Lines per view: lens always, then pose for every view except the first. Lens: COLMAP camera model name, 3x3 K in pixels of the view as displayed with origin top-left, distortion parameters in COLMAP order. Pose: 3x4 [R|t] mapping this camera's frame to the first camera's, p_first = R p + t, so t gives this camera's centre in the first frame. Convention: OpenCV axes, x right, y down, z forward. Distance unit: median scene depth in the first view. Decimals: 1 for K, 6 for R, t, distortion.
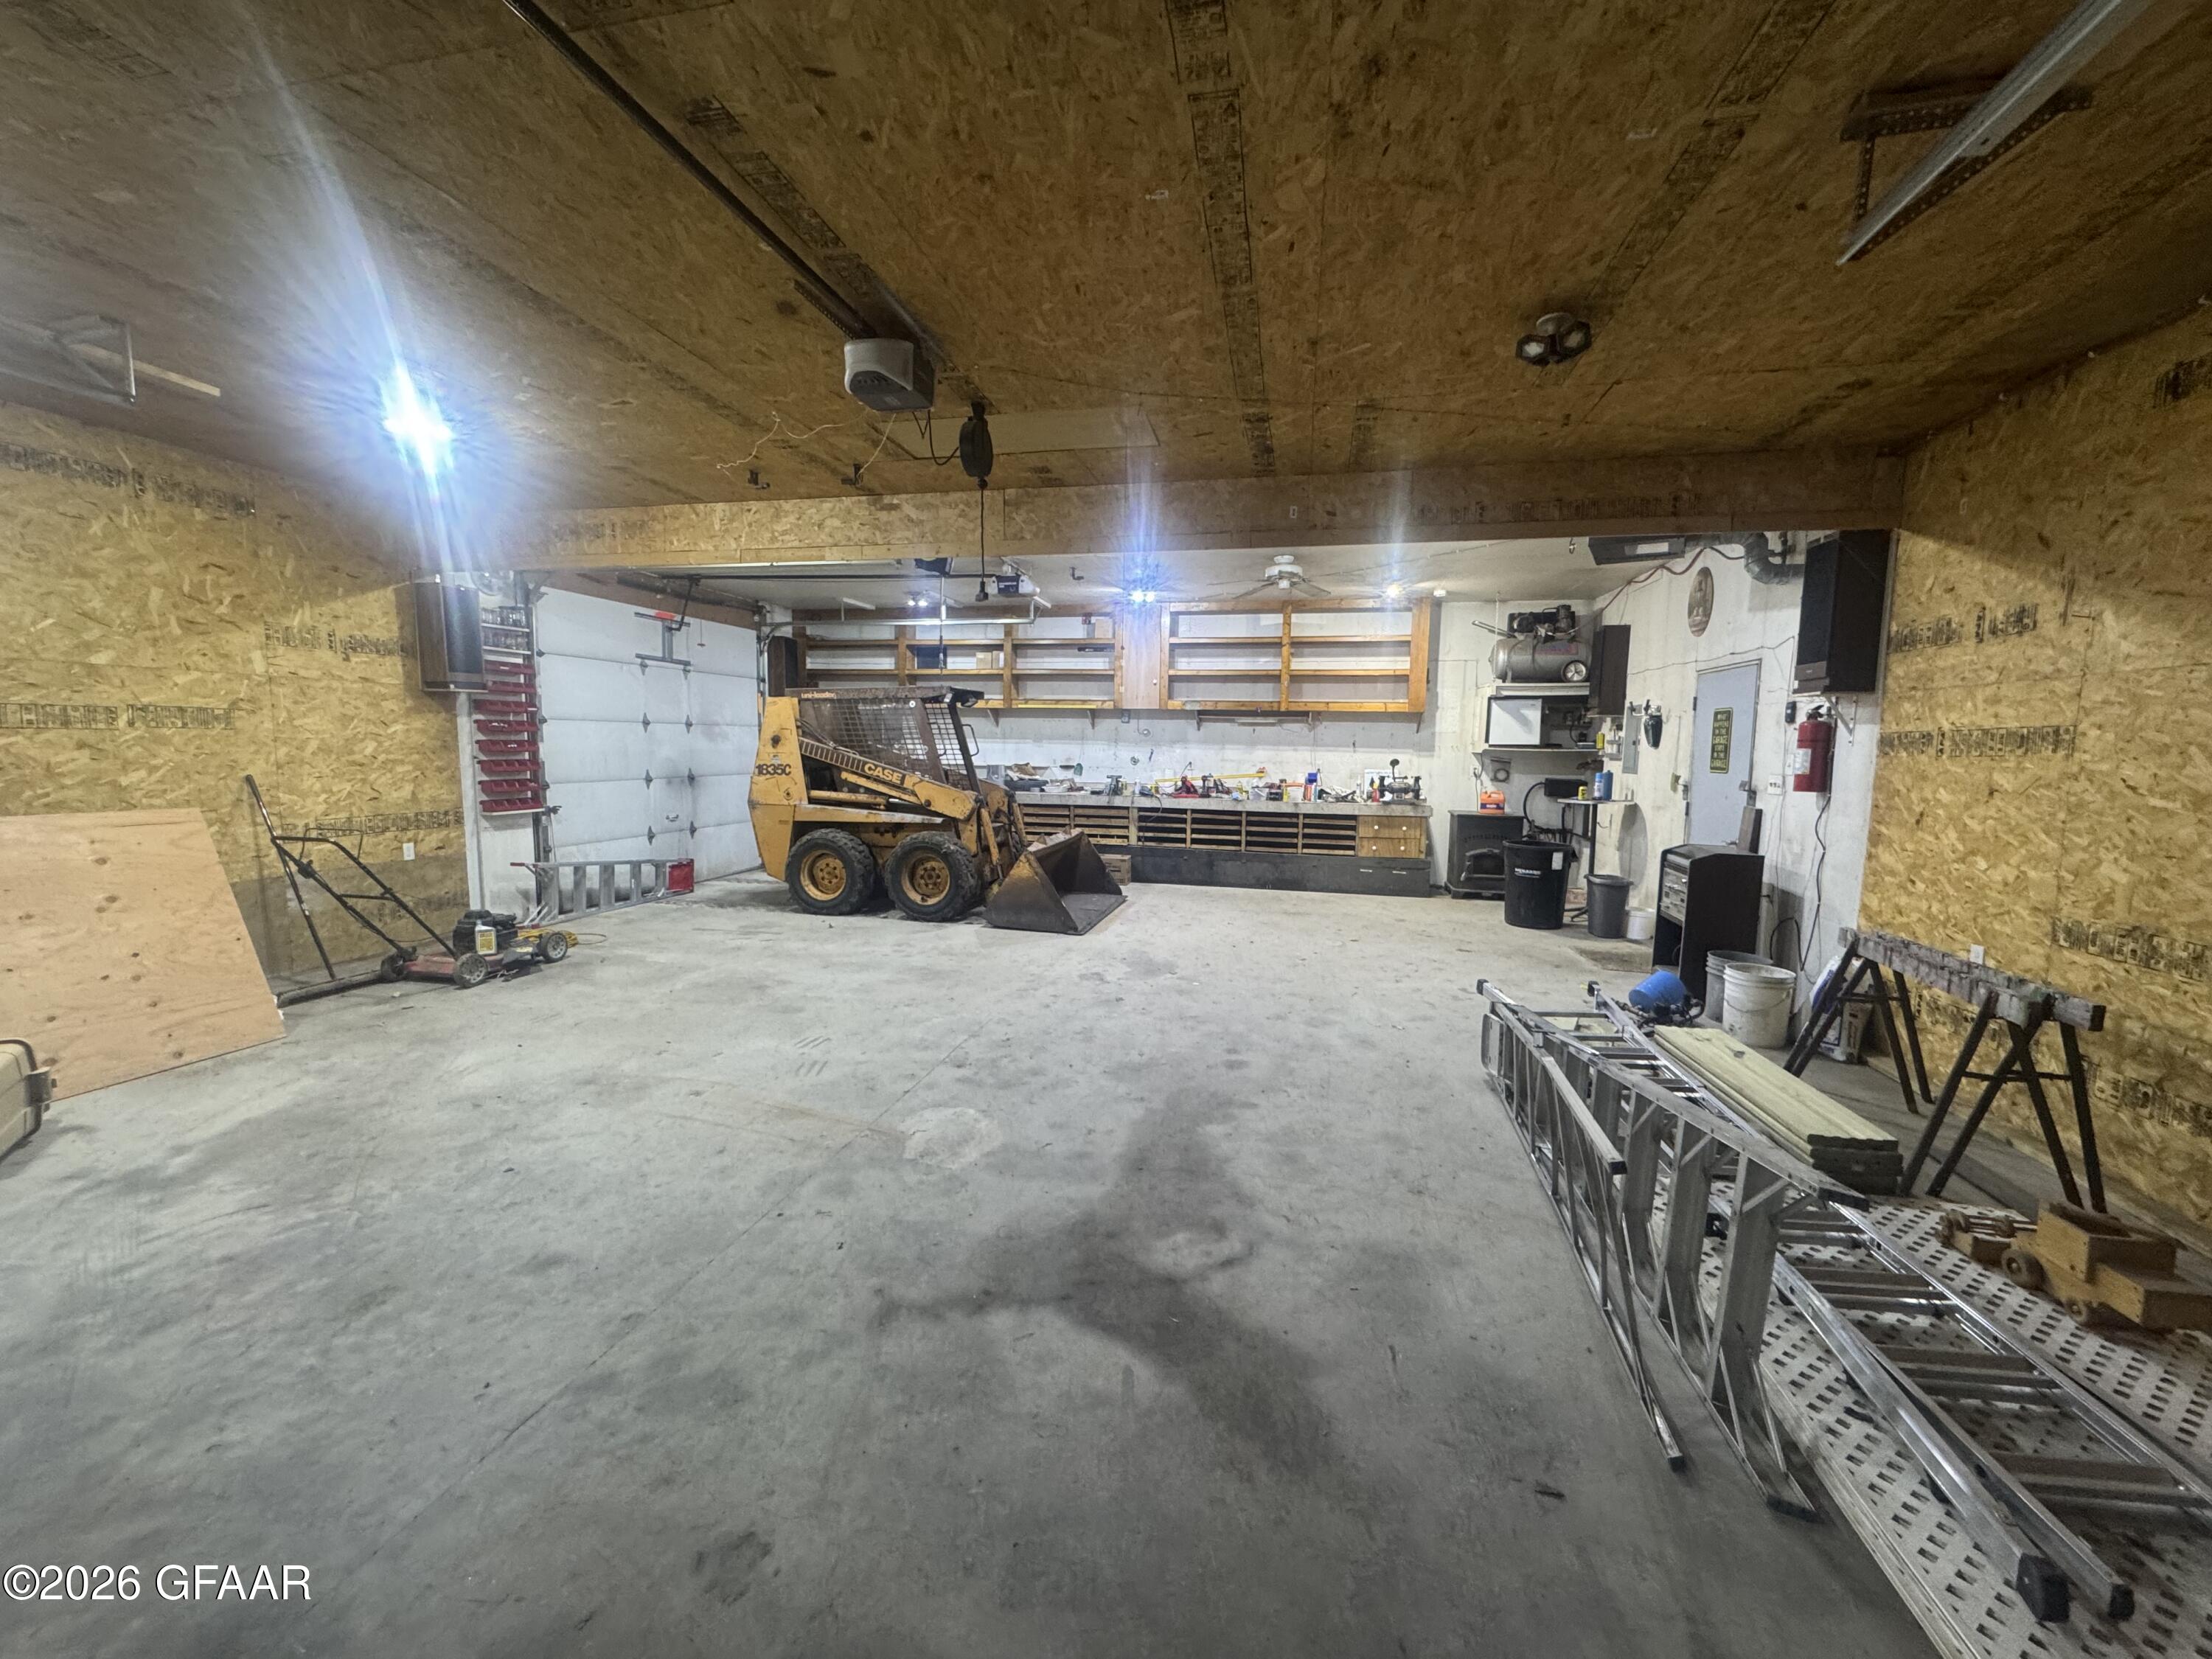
lens RADIAL K [[894.5, 0, 1106.0], [0, 894.5, 829.5], [0, 0, 1]] dist [-0.011037, 0.000029]
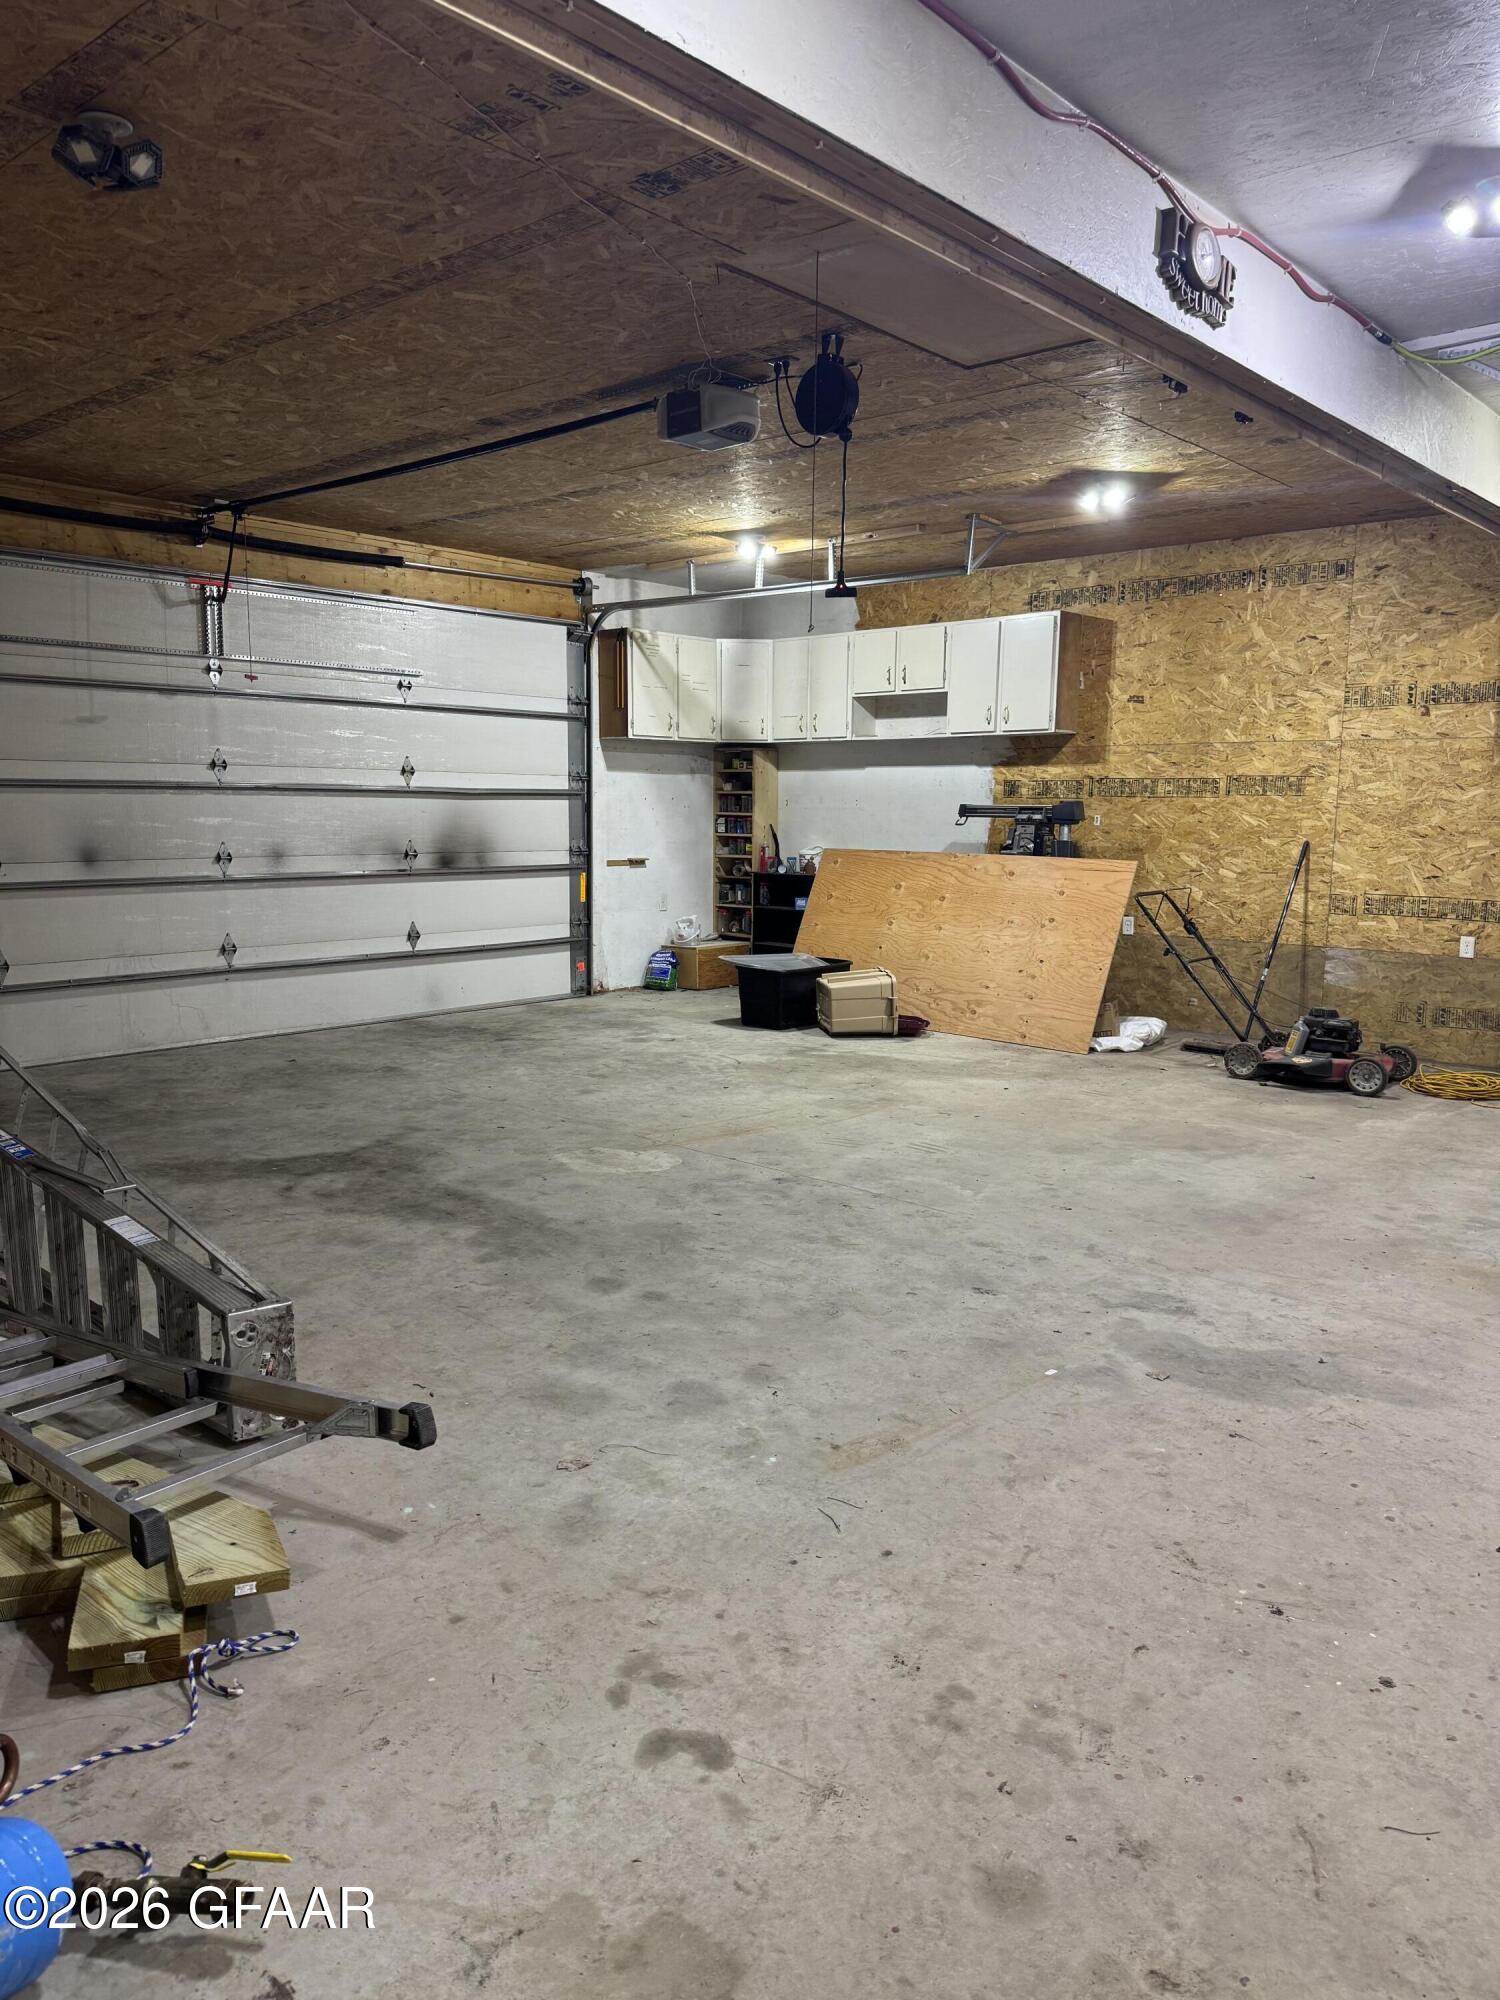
lens RADIAL K [[1397.0, 0, 750.0], [0, 1397.0, 1000.0], [0, 0, 1]] dist [0.057280, -0.002473]
pose [[-0.491601, 0.103696, -0.864624, 0.803981], [-0.107127, 0.978142, 0.178220, -0.108566], [0.864206, 0.180237, -0.469747, 1.302446]]
